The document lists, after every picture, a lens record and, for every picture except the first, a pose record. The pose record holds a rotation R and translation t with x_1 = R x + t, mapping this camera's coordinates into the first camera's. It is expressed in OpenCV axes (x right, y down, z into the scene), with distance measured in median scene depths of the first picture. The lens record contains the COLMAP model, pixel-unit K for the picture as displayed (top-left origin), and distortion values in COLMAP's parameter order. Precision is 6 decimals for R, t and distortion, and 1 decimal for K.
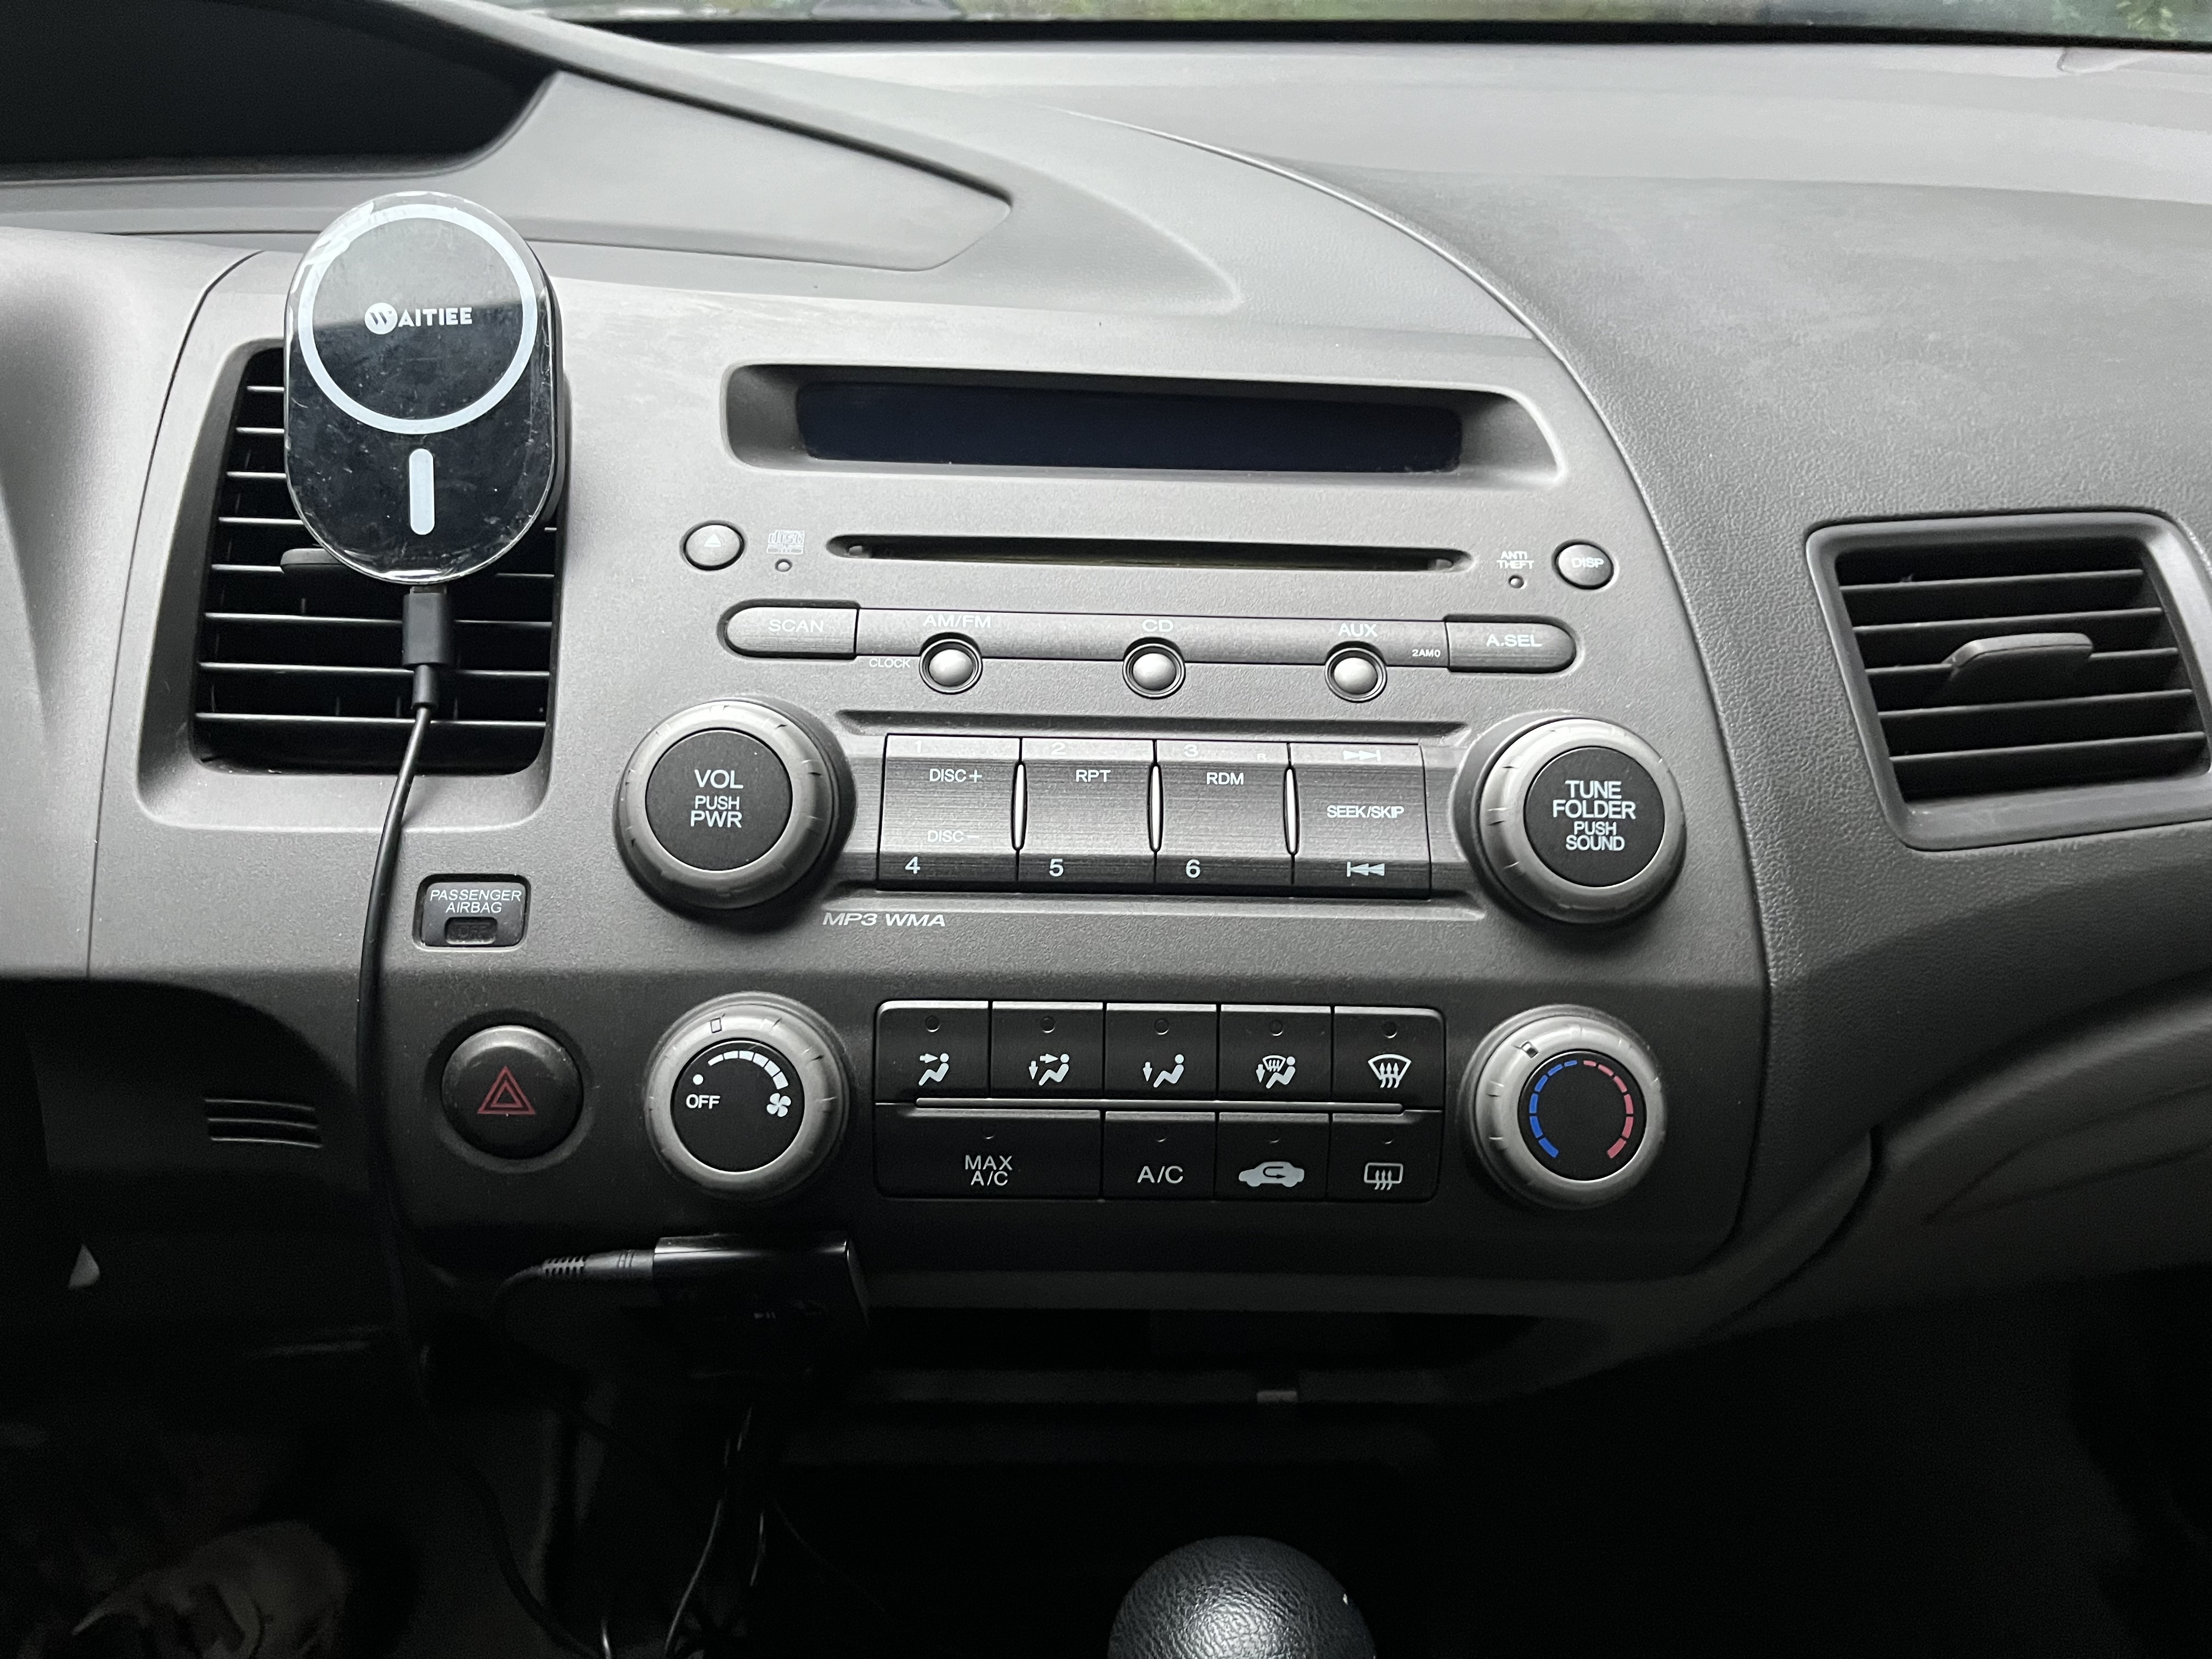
lens RADIAL K [[1721.0, 0, 1111.9], [0, 1721.0, 833.5], [0, 0, 1]] dist [0.020948, -0.051210]
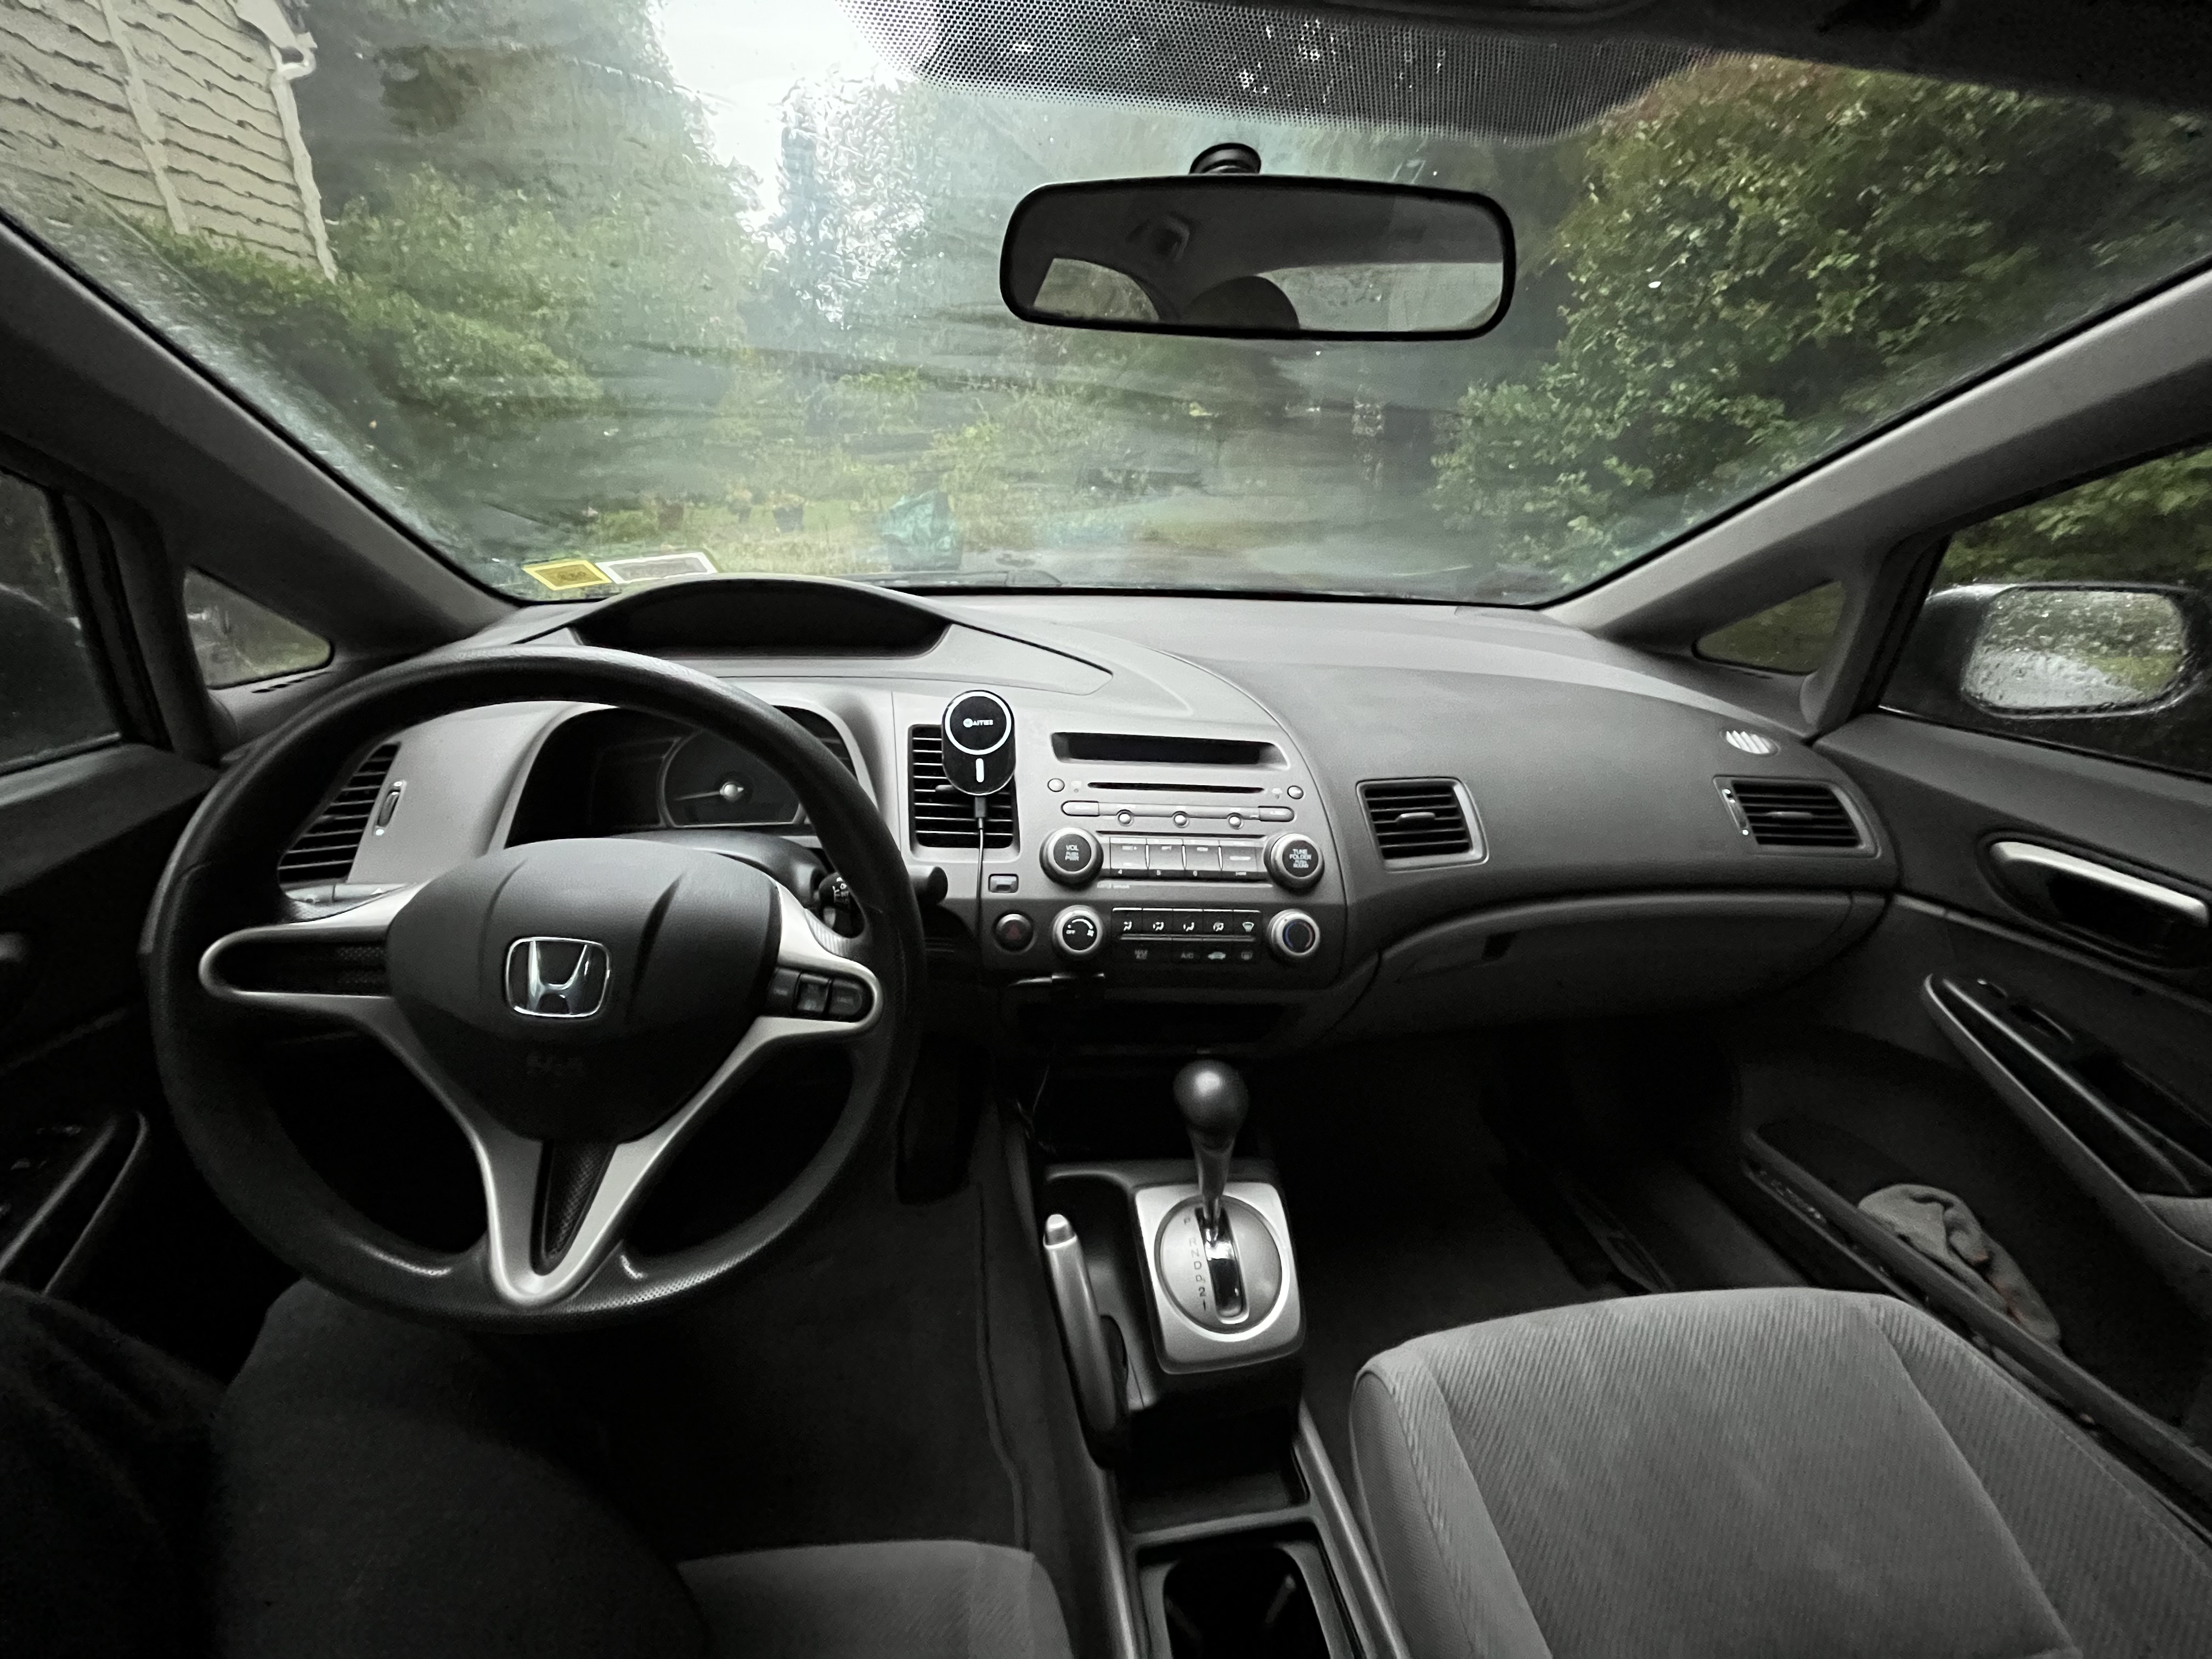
lens RADIAL K [[884.9, 0, 1115.9], [0, 884.9, 831.9], [0, 0, 1]] dist [-0.003823, -0.000108]
pose [[0.997296, 0.004649, 0.073338, -0.258409], [0.002324, 0.995502, -0.094714, 0.110458], [-0.073448, 0.094628, 0.992799, -0.877021]]
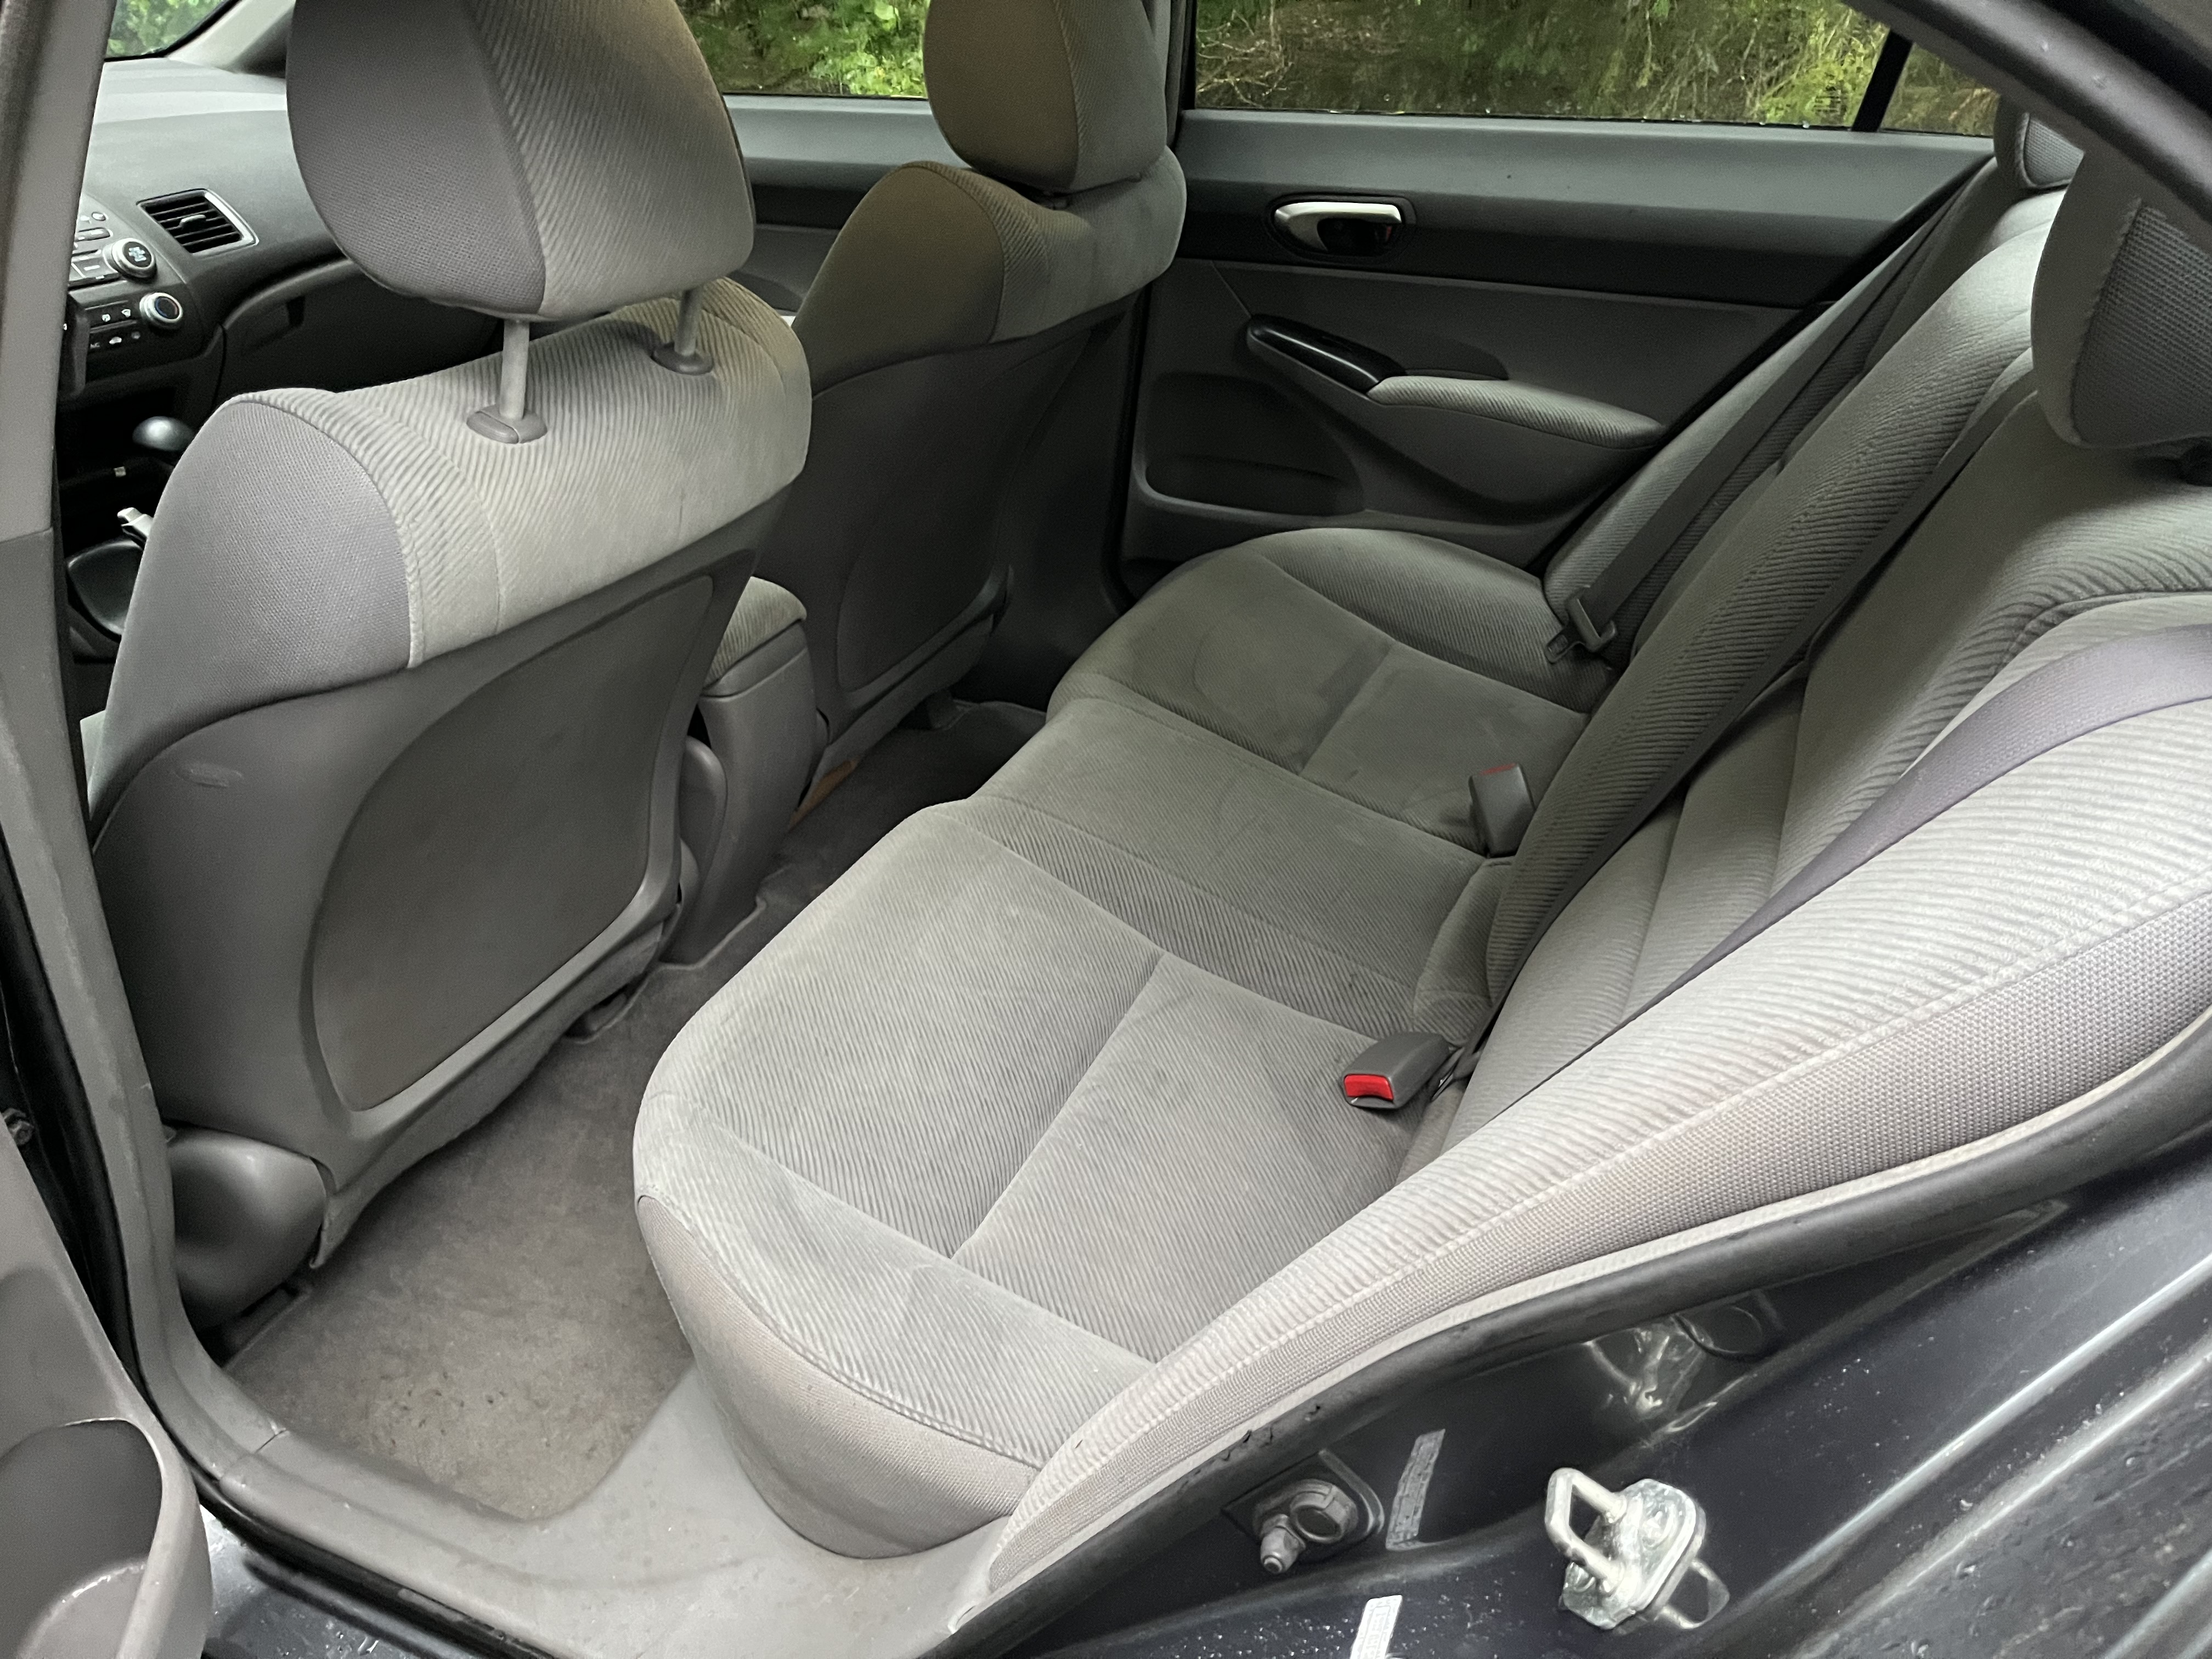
lens RADIAL K [[1721.0, 0, 1106.3], [0, 1721.0, 826.7], [0, 0, 1]] dist [0.020948, -0.051210]
pose [[0.495100, -0.442527, 0.747694, -2.722279], [0.406179, 0.878628, 0.251061, 1.299793], [-0.768046, 0.179397, 0.614754, -3.836965]]
